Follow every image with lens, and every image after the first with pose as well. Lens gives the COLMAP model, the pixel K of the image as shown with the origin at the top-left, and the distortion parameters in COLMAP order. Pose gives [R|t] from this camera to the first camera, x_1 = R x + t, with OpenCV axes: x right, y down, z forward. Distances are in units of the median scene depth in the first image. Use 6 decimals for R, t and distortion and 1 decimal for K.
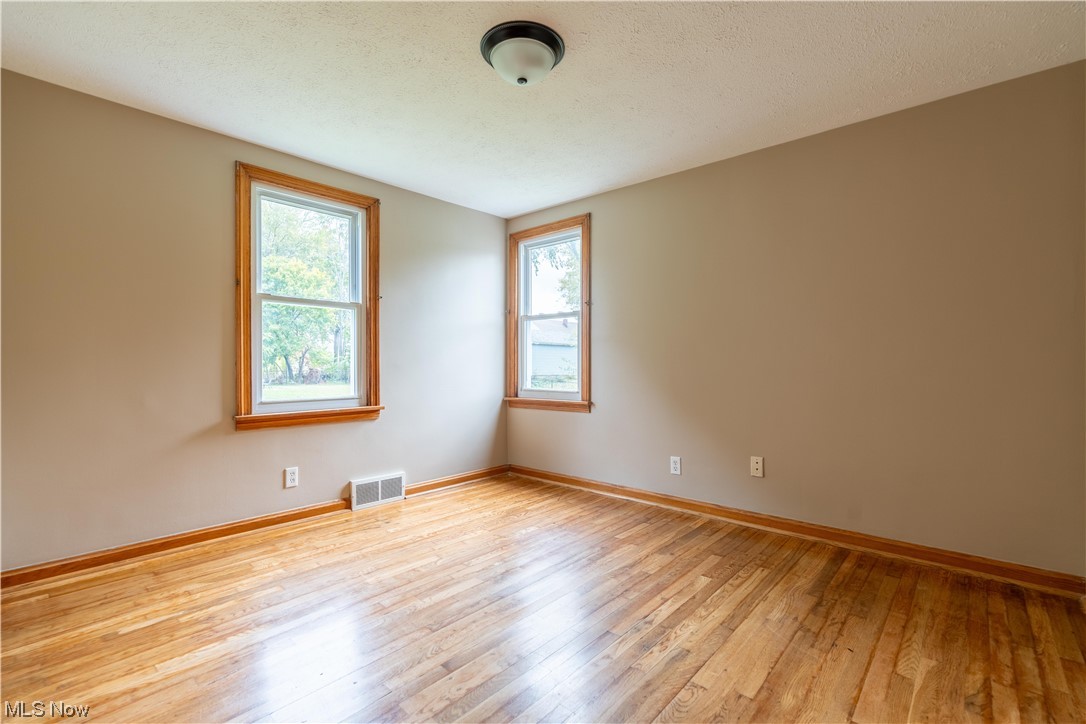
lens RADIAL K [[482.5, 0, 547.6], [0, 482.5, 363.3], [0, 0, 1]] dist [0.000471, 0.000102]
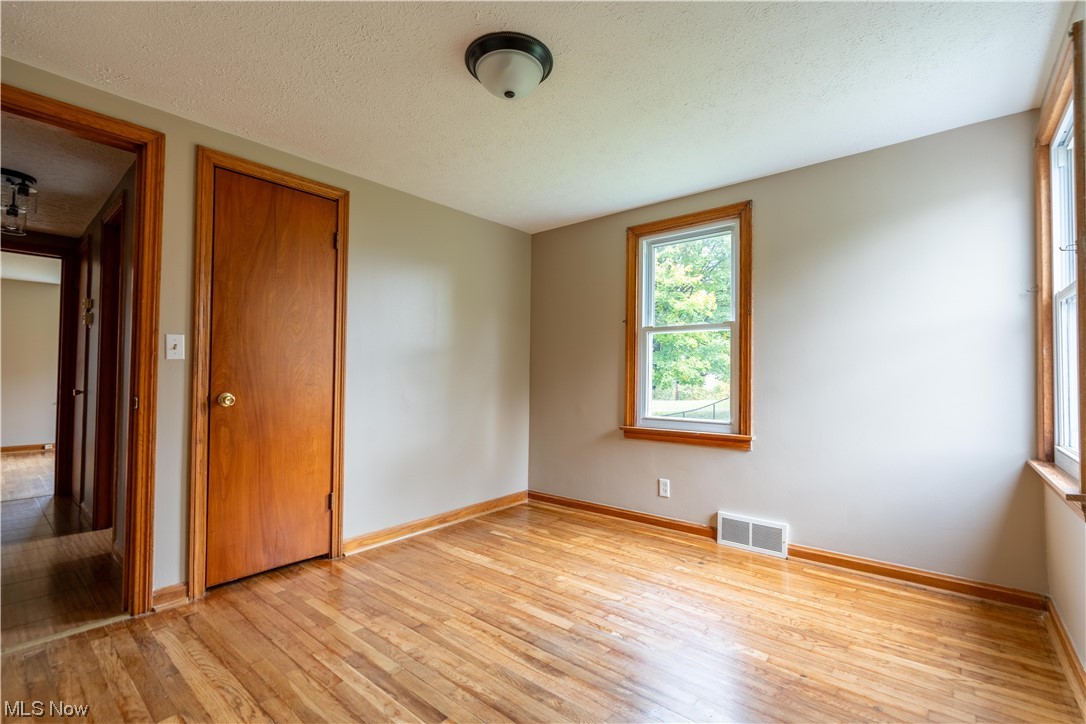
lens RADIAL K [[486.4, 0, 543.2], [0, 486.4, 364.5], [0, 0, 1]] dist [-0.004088, -0.000078]
pose [[0.024308, -0.028500, -0.999298, 0.600369], [-0.003603, 0.999585, -0.028596, -0.015740], [0.999698, 0.004296, 0.024195, 0.702039]]
